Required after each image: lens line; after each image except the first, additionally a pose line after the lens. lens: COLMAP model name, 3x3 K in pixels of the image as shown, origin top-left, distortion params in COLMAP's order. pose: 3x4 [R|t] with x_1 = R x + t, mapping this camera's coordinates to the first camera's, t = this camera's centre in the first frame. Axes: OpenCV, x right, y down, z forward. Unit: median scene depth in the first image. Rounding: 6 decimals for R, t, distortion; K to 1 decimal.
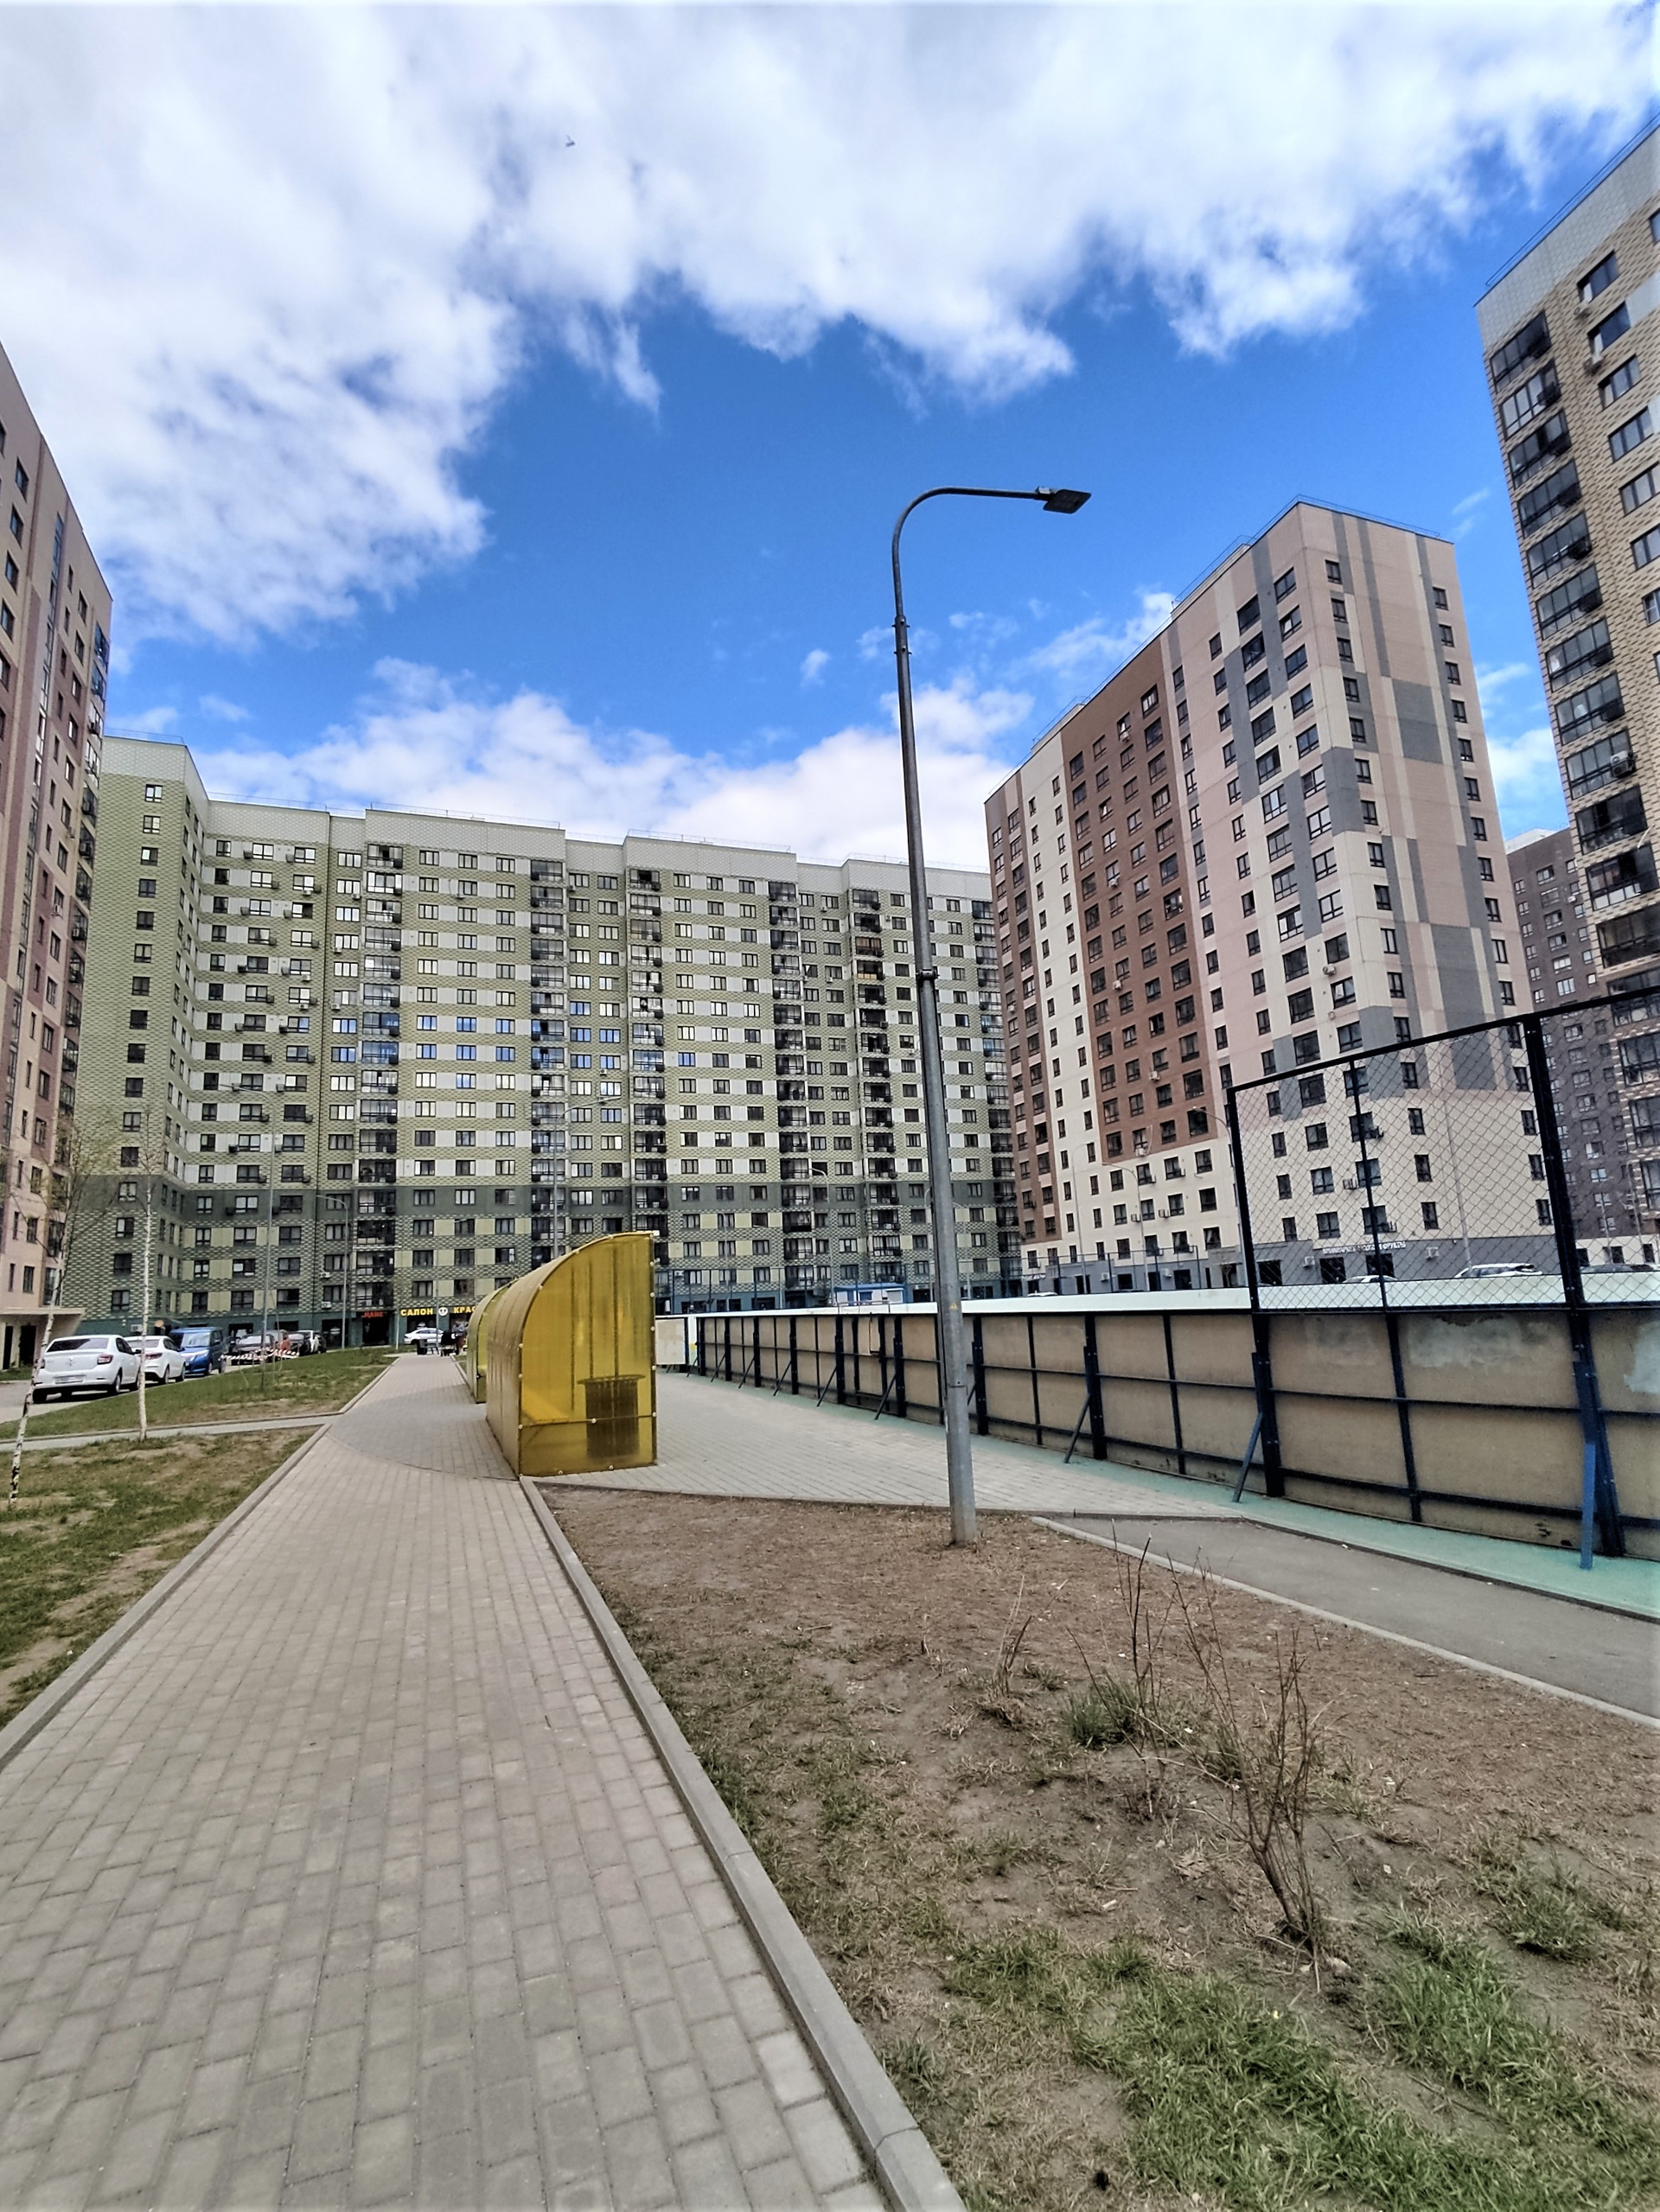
lens RADIAL K [[1089.1, 0, 830.0], [0, 1089.1, 1106.0], [0, 0, 1]] dist [-0.001970, 0.001200]
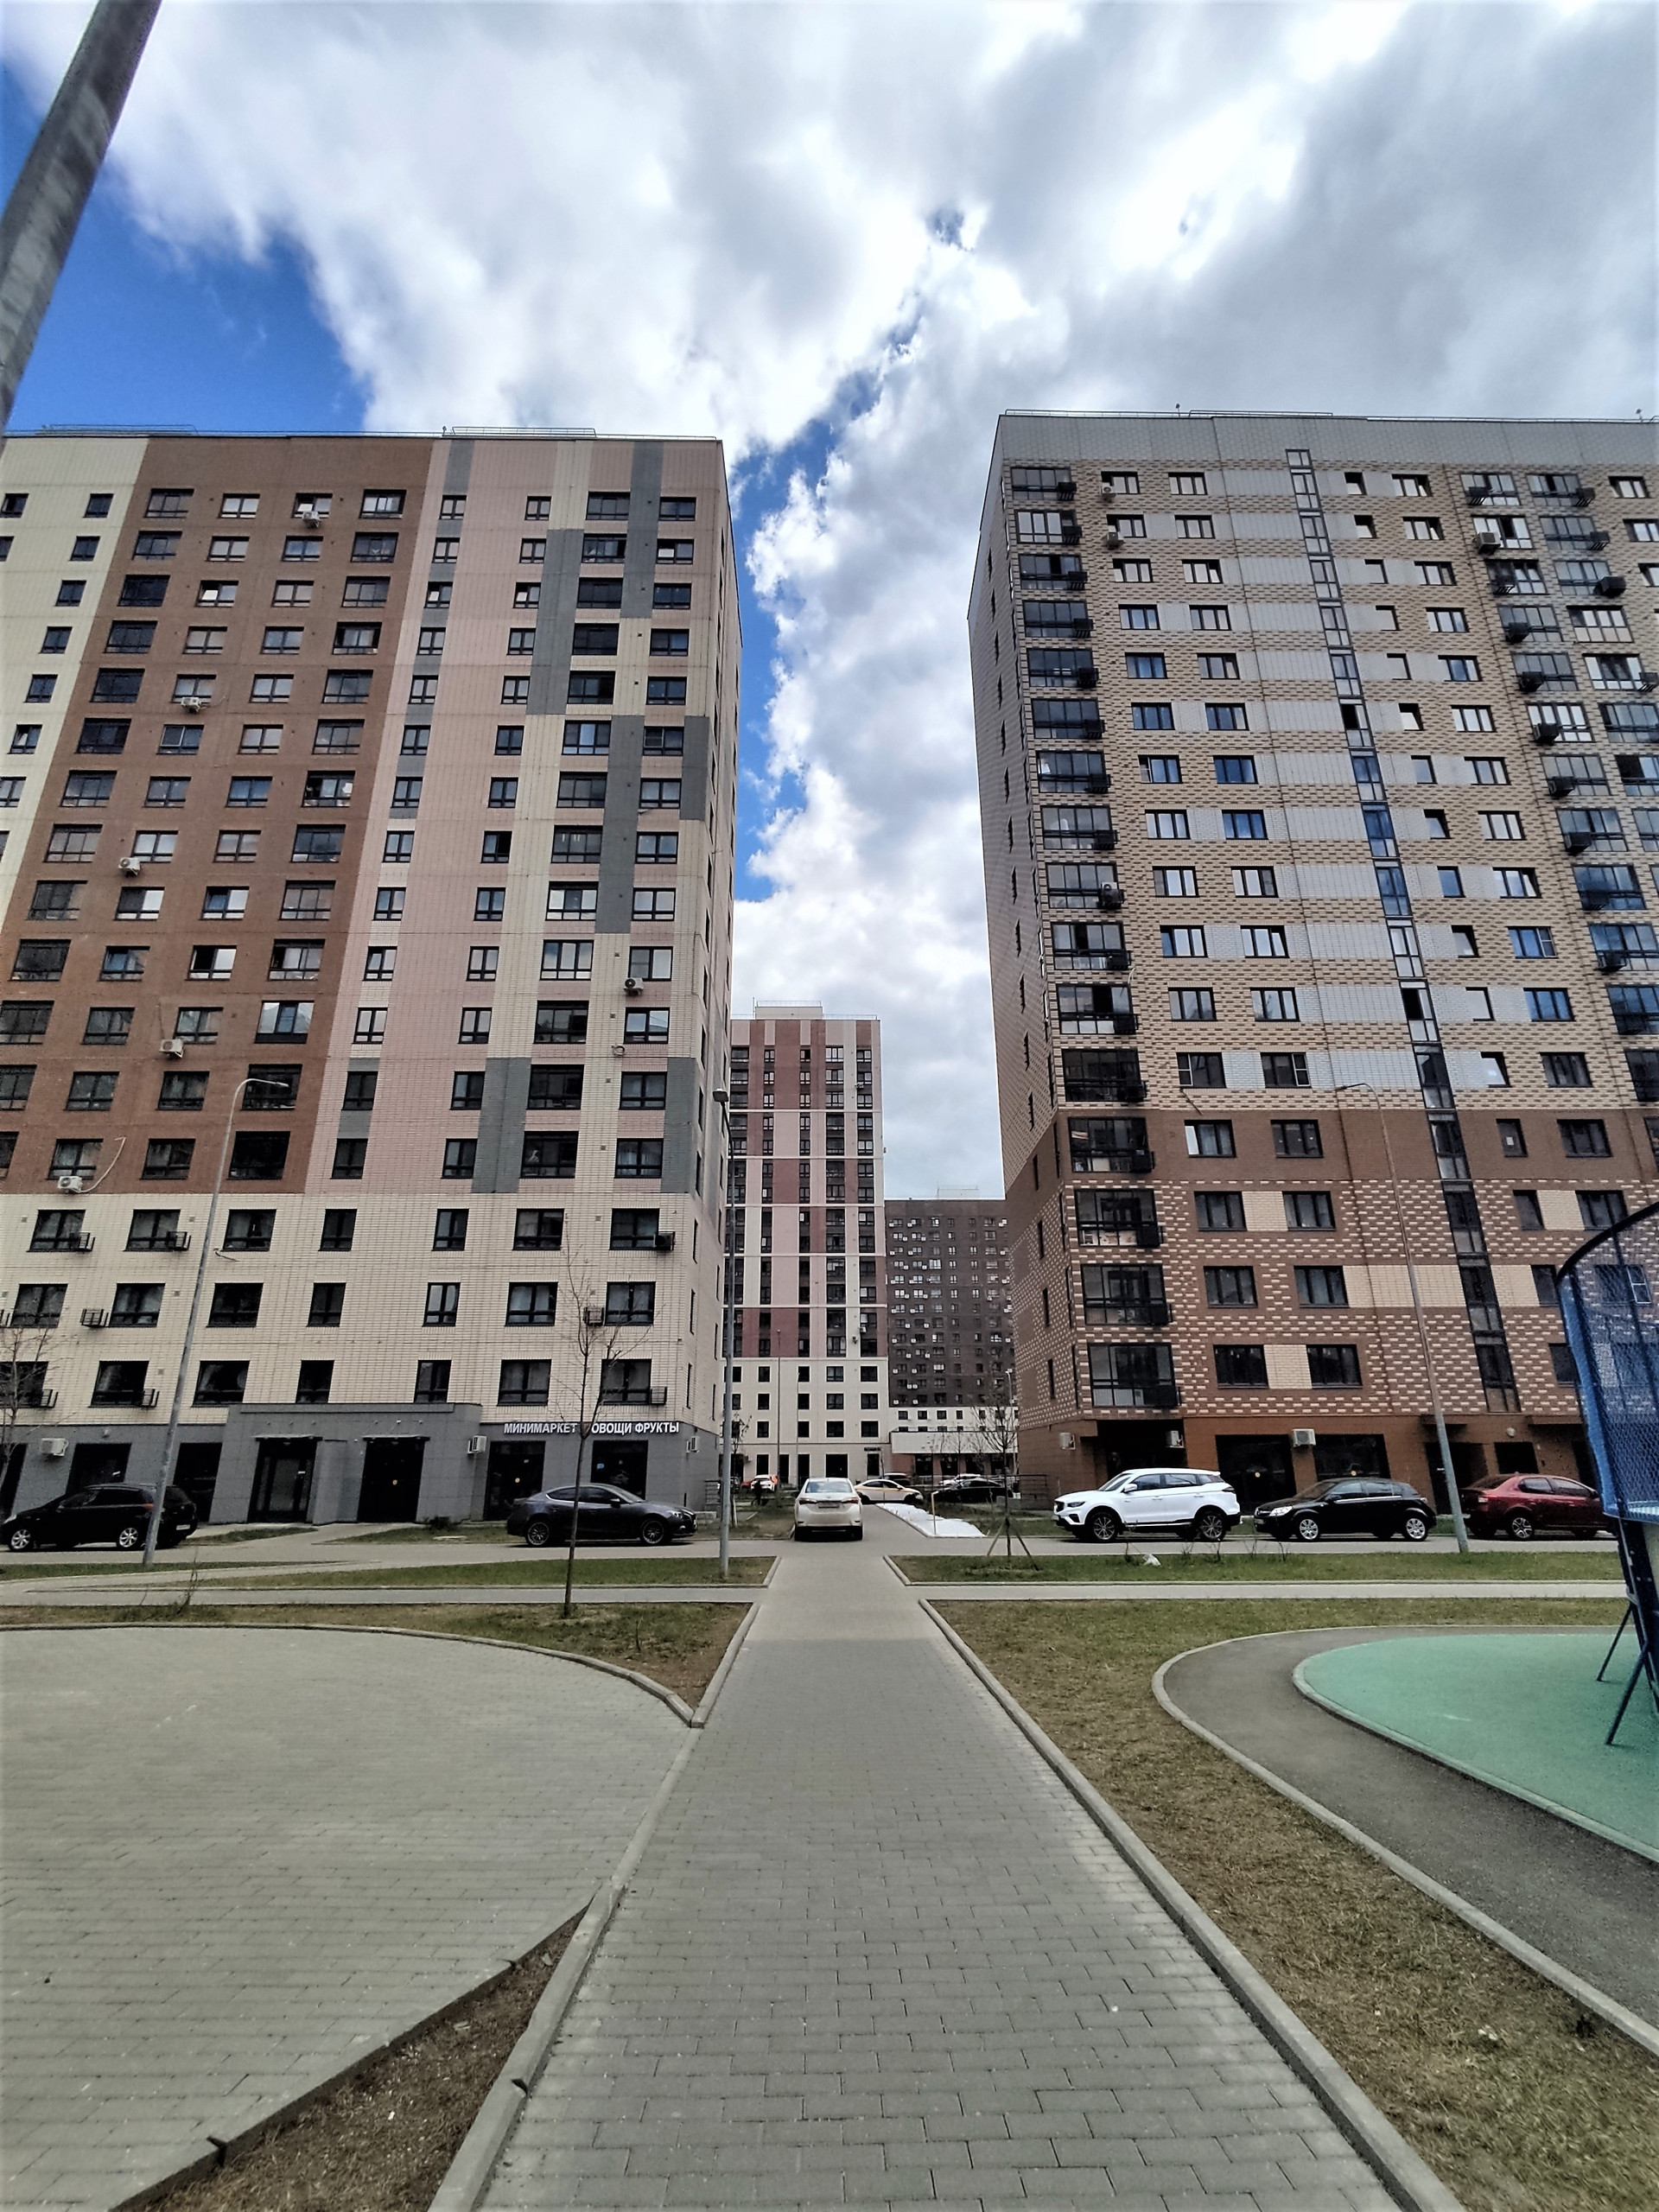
lens RADIAL K [[1089.0, 0, 829.5], [0, 1089.0, 1106.0], [0, 0, 1]] dist [-0.001970, 0.001200]
pose [[0.328353, 0.379845, 0.864813, -0.036191], [-0.183340, 0.923795, -0.336140, 0.130522], [-0.926591, -0.048182, 0.372971, 0.610921]]
